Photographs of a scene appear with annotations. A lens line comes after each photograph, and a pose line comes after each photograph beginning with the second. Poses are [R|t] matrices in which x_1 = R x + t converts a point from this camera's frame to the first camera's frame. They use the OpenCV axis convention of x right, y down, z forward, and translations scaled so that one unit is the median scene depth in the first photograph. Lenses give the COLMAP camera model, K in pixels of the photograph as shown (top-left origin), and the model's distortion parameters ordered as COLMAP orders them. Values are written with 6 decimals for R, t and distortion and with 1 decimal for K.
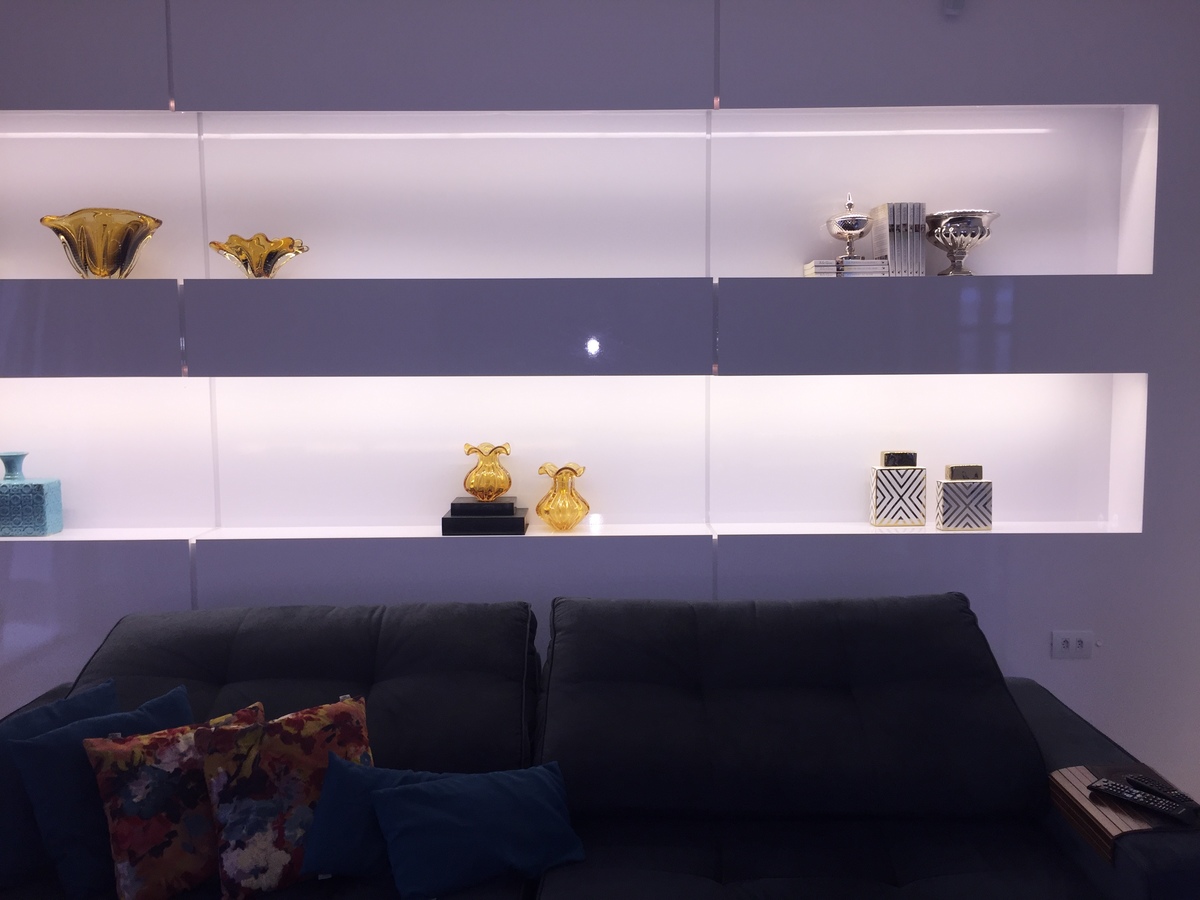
lens RADIAL K [[1028.3, 0, 600.0], [0, 1028.3, 450.0], [0, 0, 1]] dist [0.094571, -0.120662]
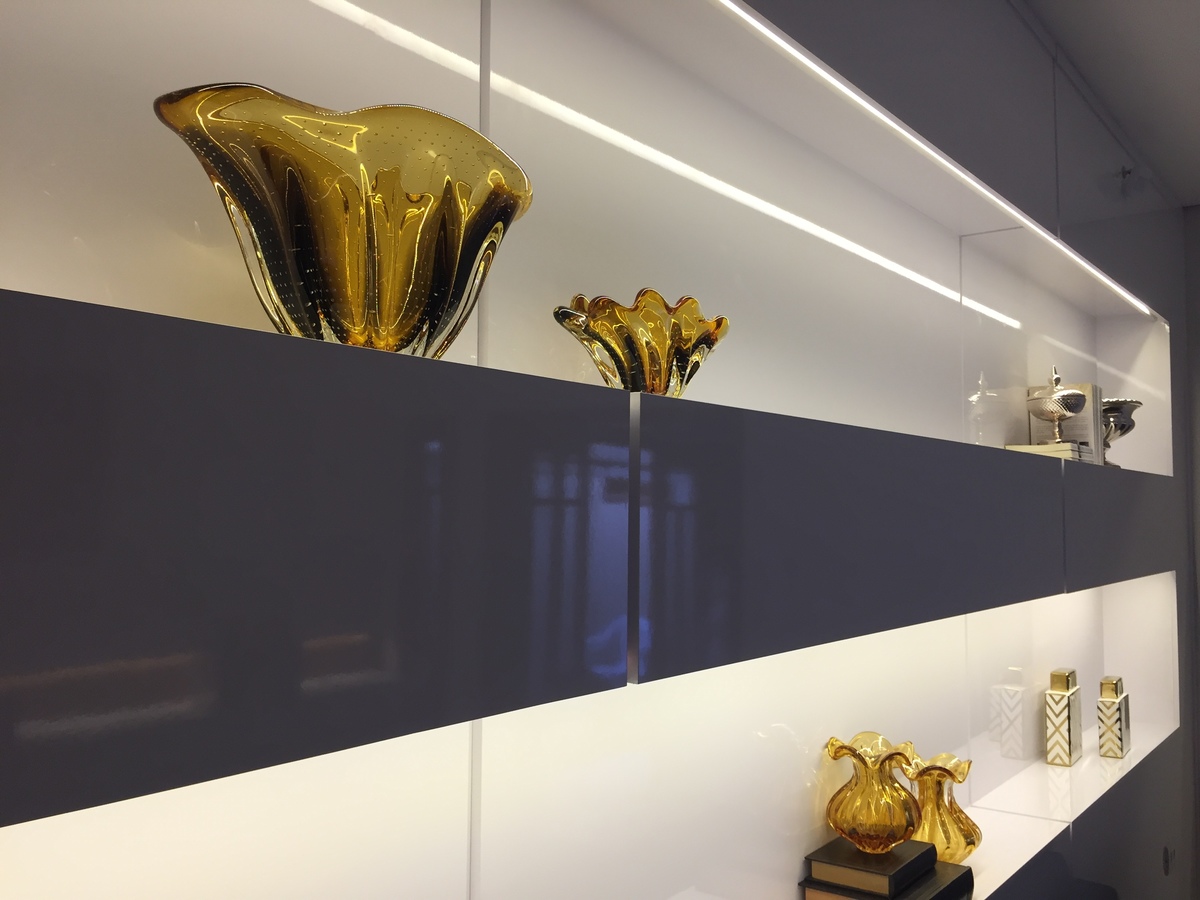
lens RADIAL K [[1028.3, 0, 600.0], [0, 1028.3, 450.0], [0, 0, 1]] dist [0.094571, -0.120662]
pose [[0.624306, 0.057120, 0.779089, -0.648566], [0.068282, 0.989516, -0.127264, -0.096708], [-0.778190, 0.132649, 0.613860, 0.772736]]
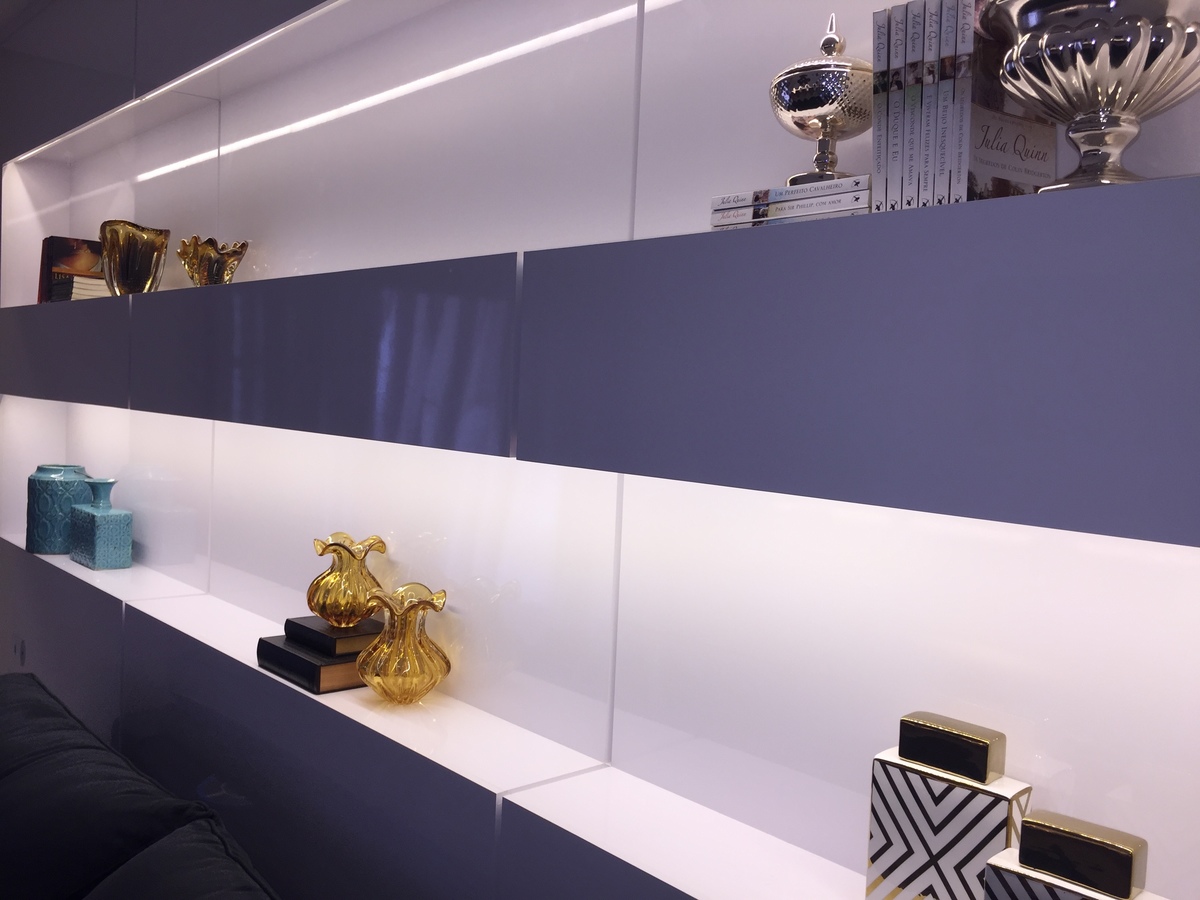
lens RADIAL K [[1028.3, 0, 600.0], [0, 1028.3, 450.0], [0, 0, 1]] dist [0.094571, -0.120662]
pose [[0.663193, 0.076473, -0.744532, 0.480080], [-0.116361, 0.993206, -0.001633, -0.078322], [0.739348, 0.087717, 0.667585, 0.696581]]
